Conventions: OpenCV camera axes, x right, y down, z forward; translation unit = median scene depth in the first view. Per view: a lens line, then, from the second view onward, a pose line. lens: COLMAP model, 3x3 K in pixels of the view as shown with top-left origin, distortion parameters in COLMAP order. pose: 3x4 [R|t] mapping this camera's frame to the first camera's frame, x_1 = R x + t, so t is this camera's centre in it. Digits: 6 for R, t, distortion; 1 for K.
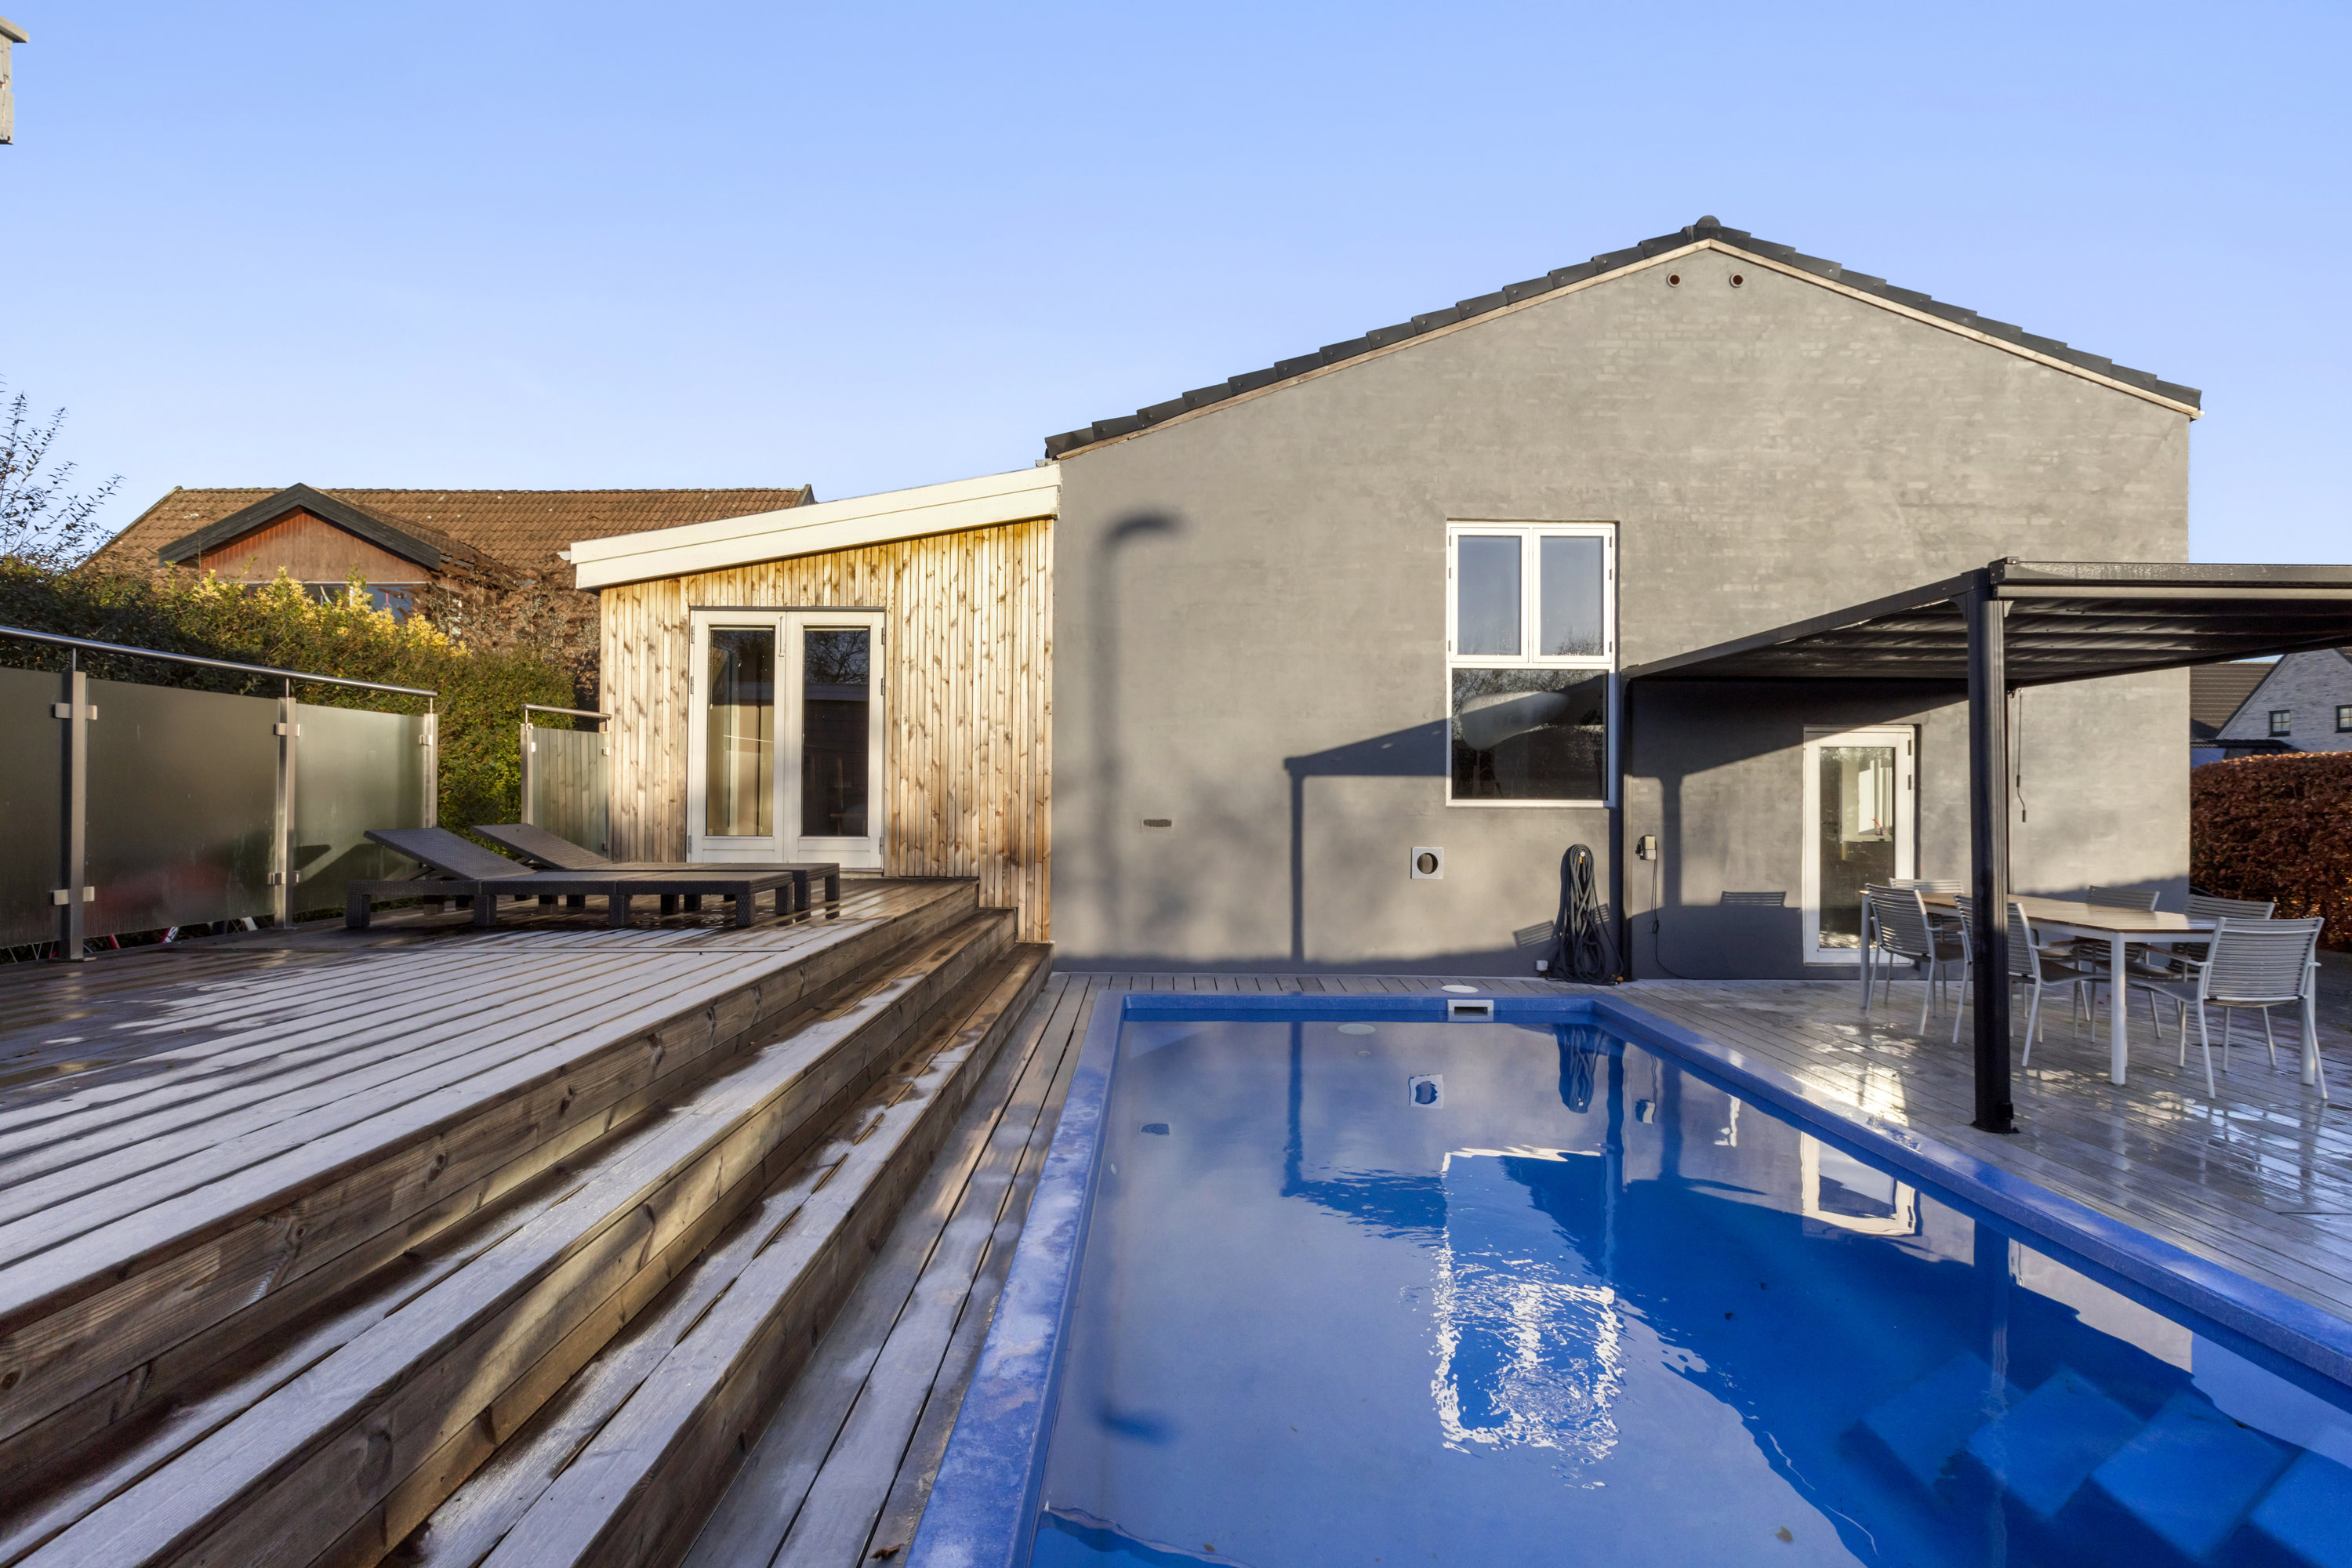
lens RADIAL K [[1164.4, 0, 1176.0], [0, 1164.4, 784.0], [0, 0, 1]] dist [-0.000087, 0.000885]
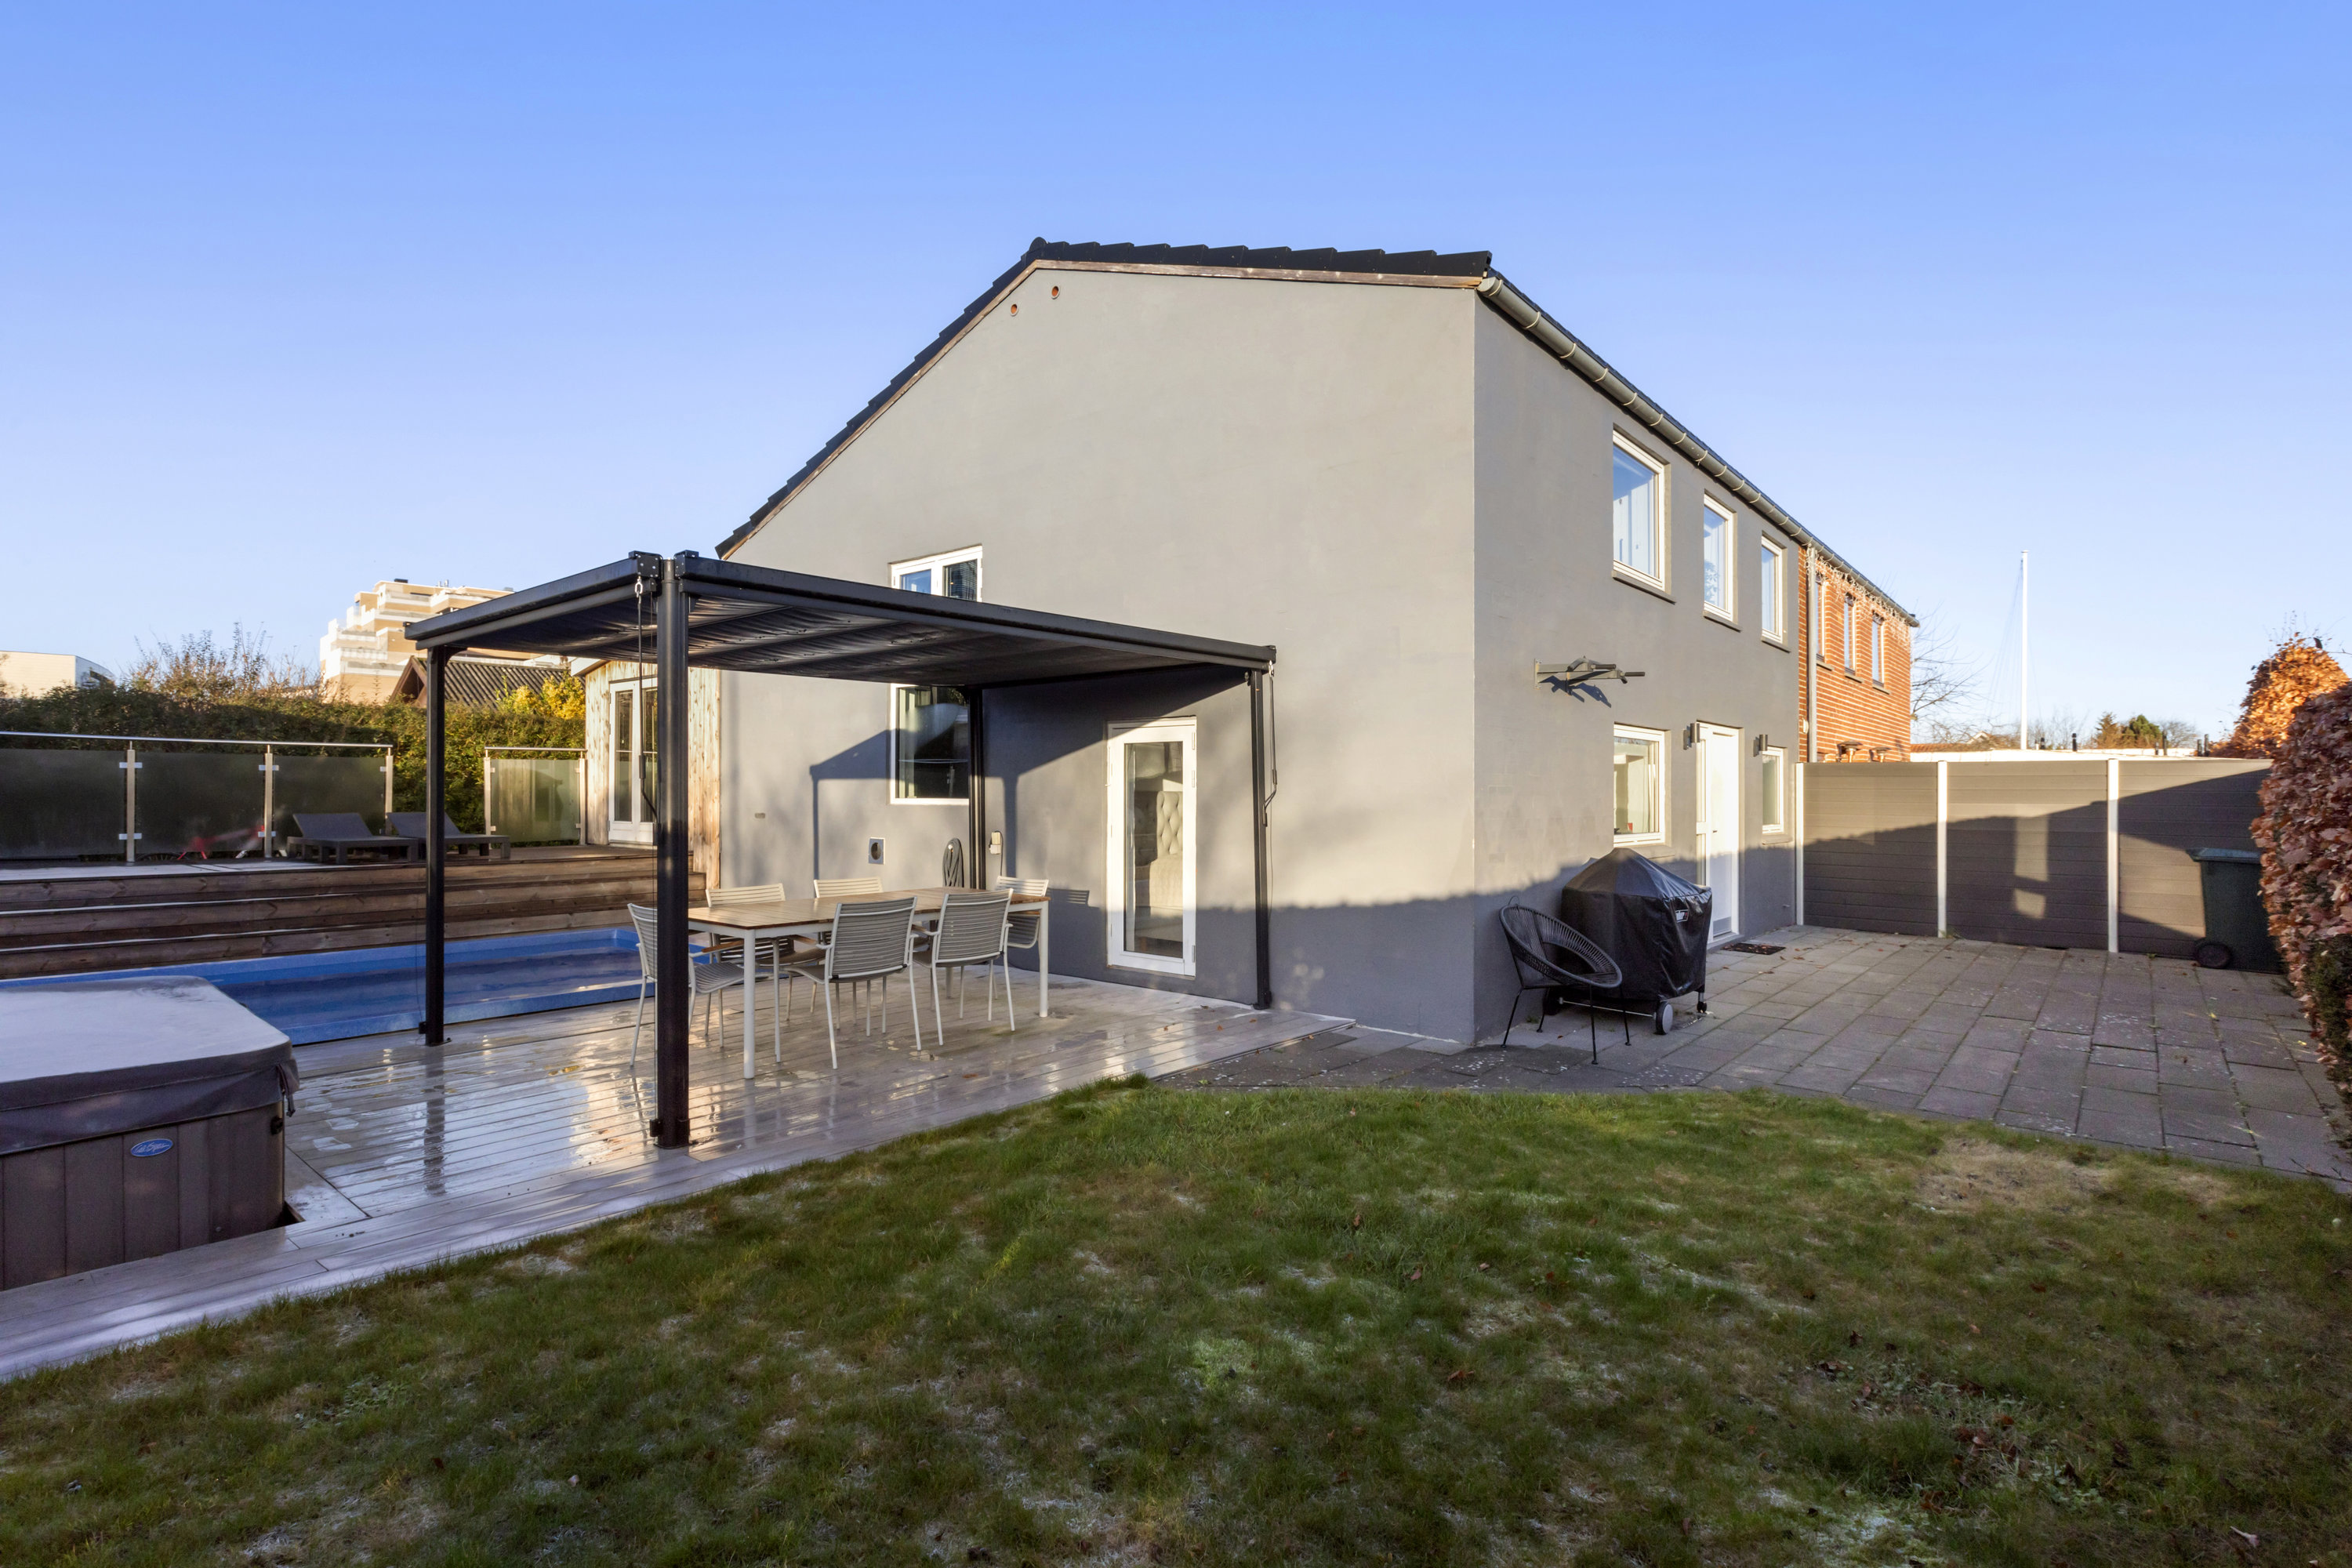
lens RADIAL K [[1100.2, 0, 1176.0], [0, 1100.2, 784.0], [0, 0, 1]] dist [-0.001031, -0.000274]
pose [[0.757196, -0.009595, -0.653118, 1.197518], [0.010668, 0.999940, -0.002322, 0.004703], [0.653101, -0.005210, 0.757253, 0.336561]]
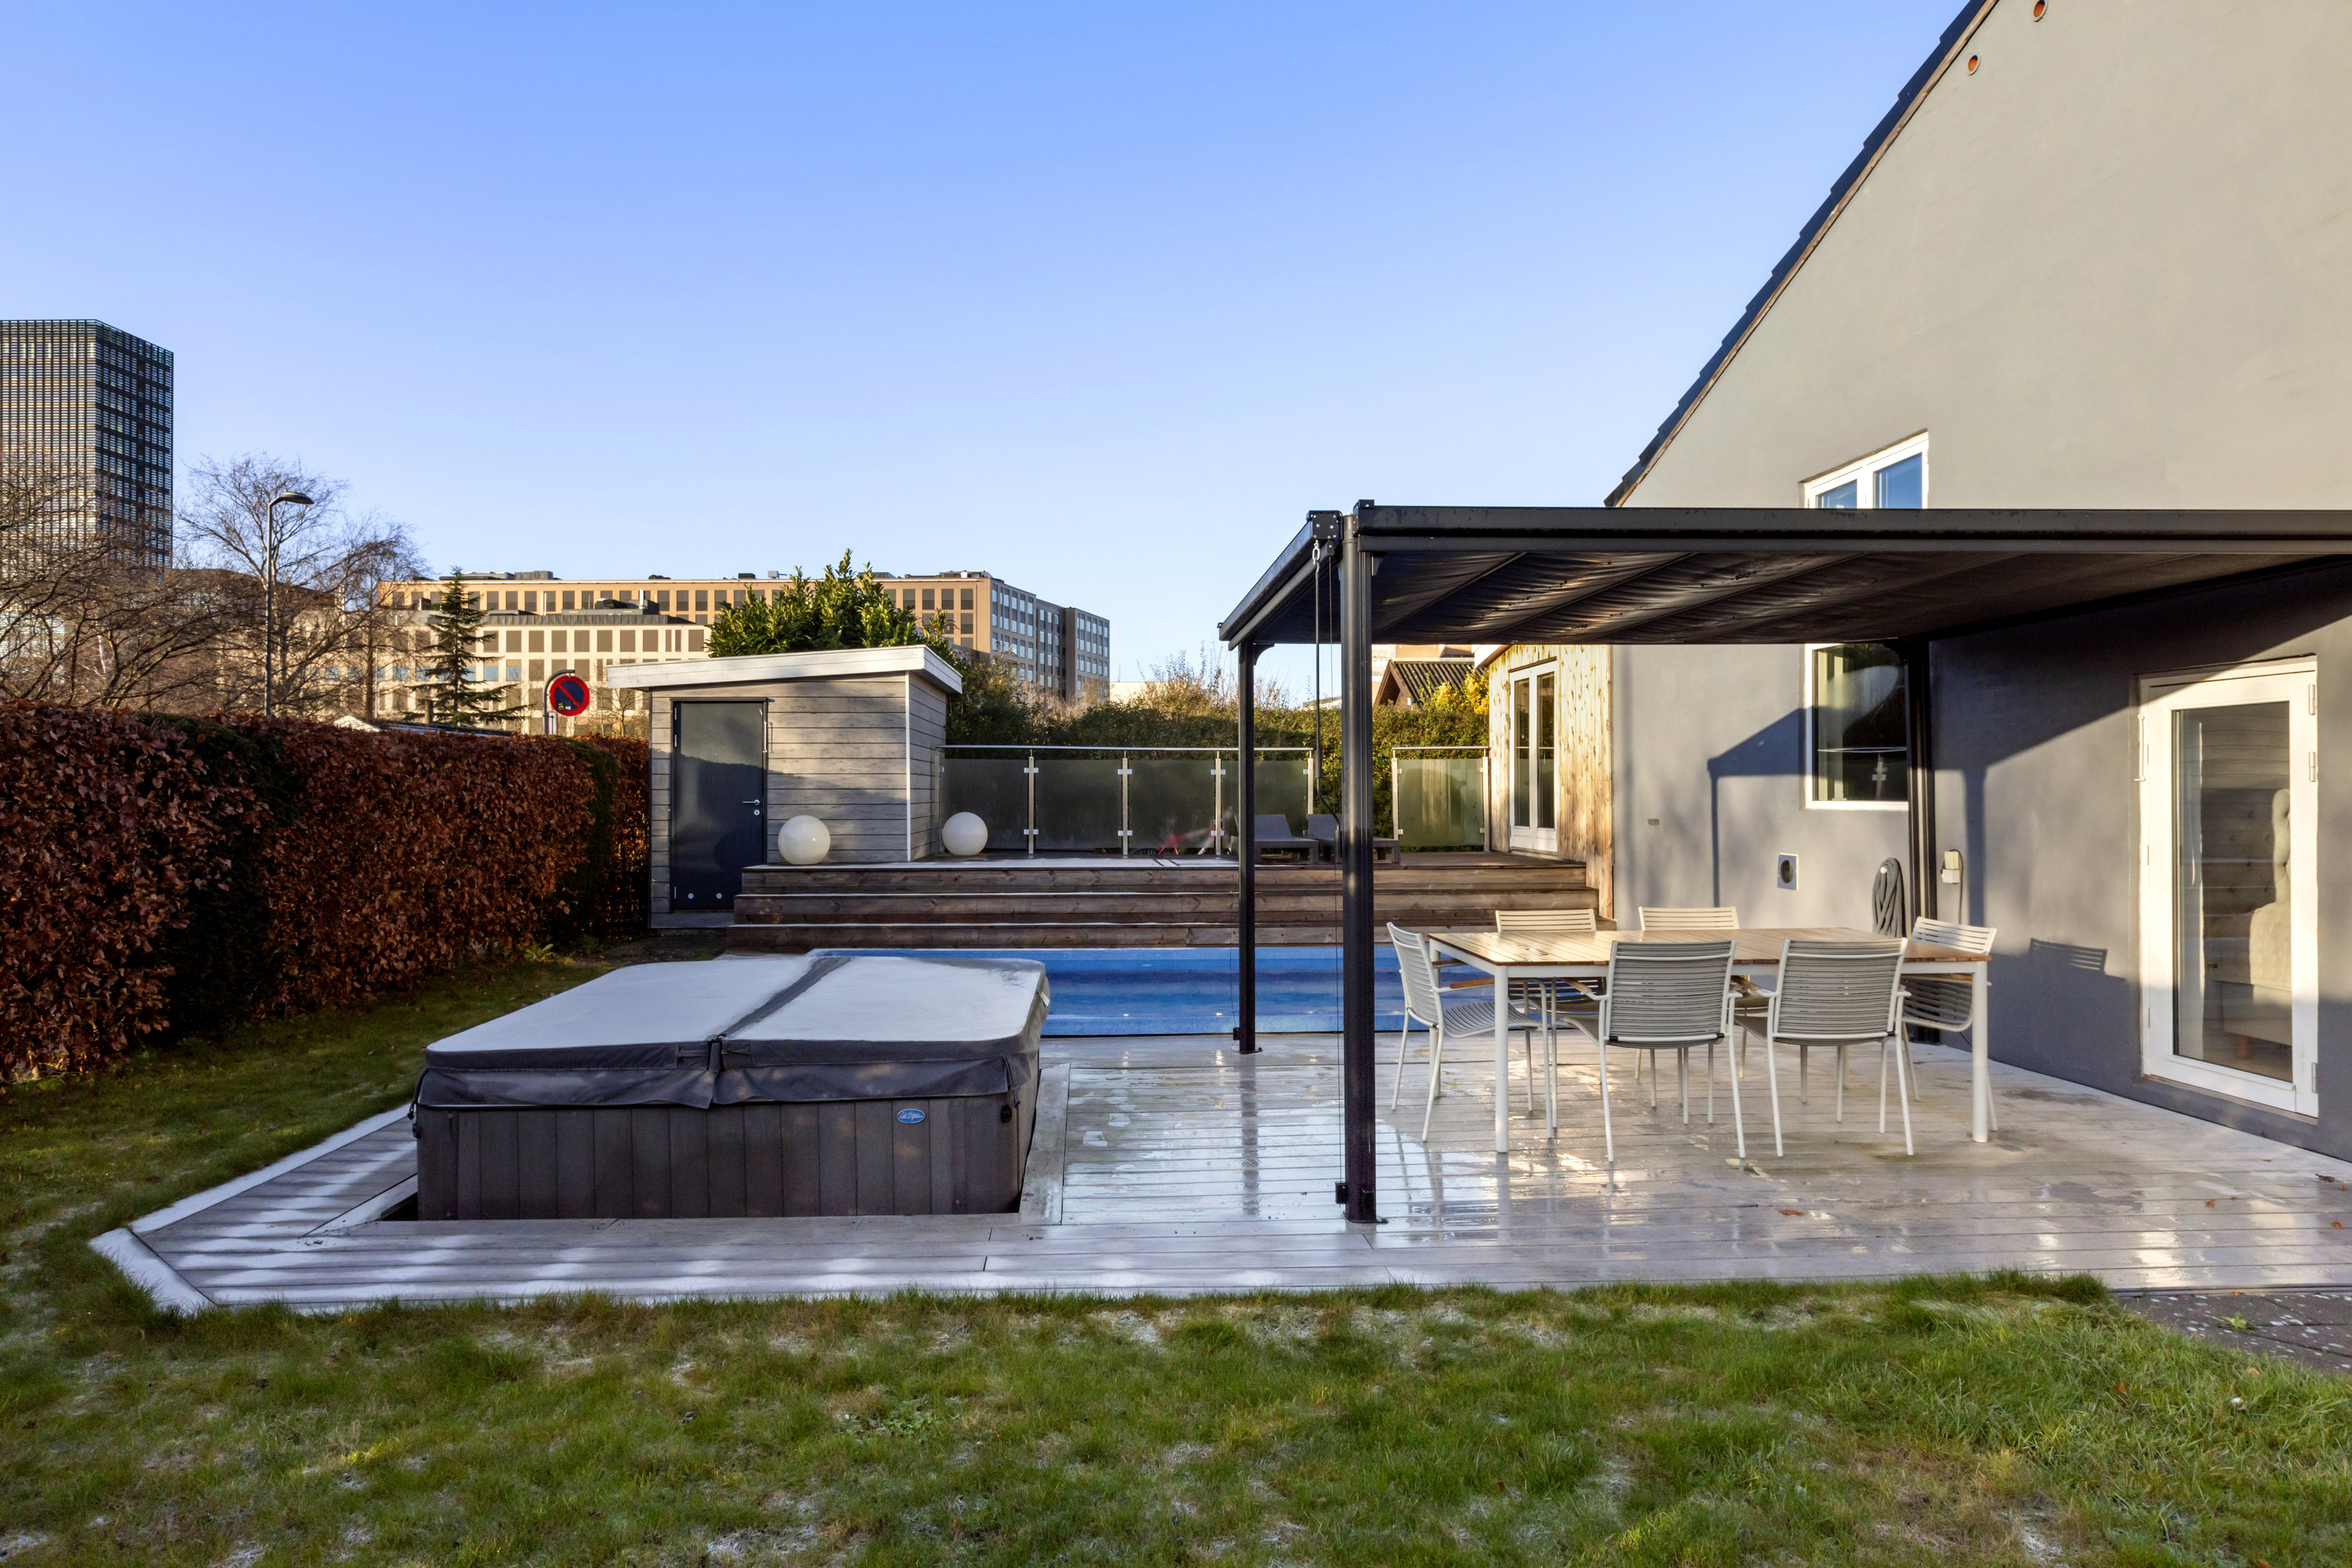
lens RADIAL K [[1286.1, 0, 1176.0], [0, 1286.1, 784.0], [0, 0, 1]] dist [0.003550, -0.001533]
pose [[0.061257, -0.013610, -0.998029, 1.179418], [0.014425, 0.999815, -0.012749, 0.006451], [0.998018, -0.013616, 0.061442, 0.466087]]
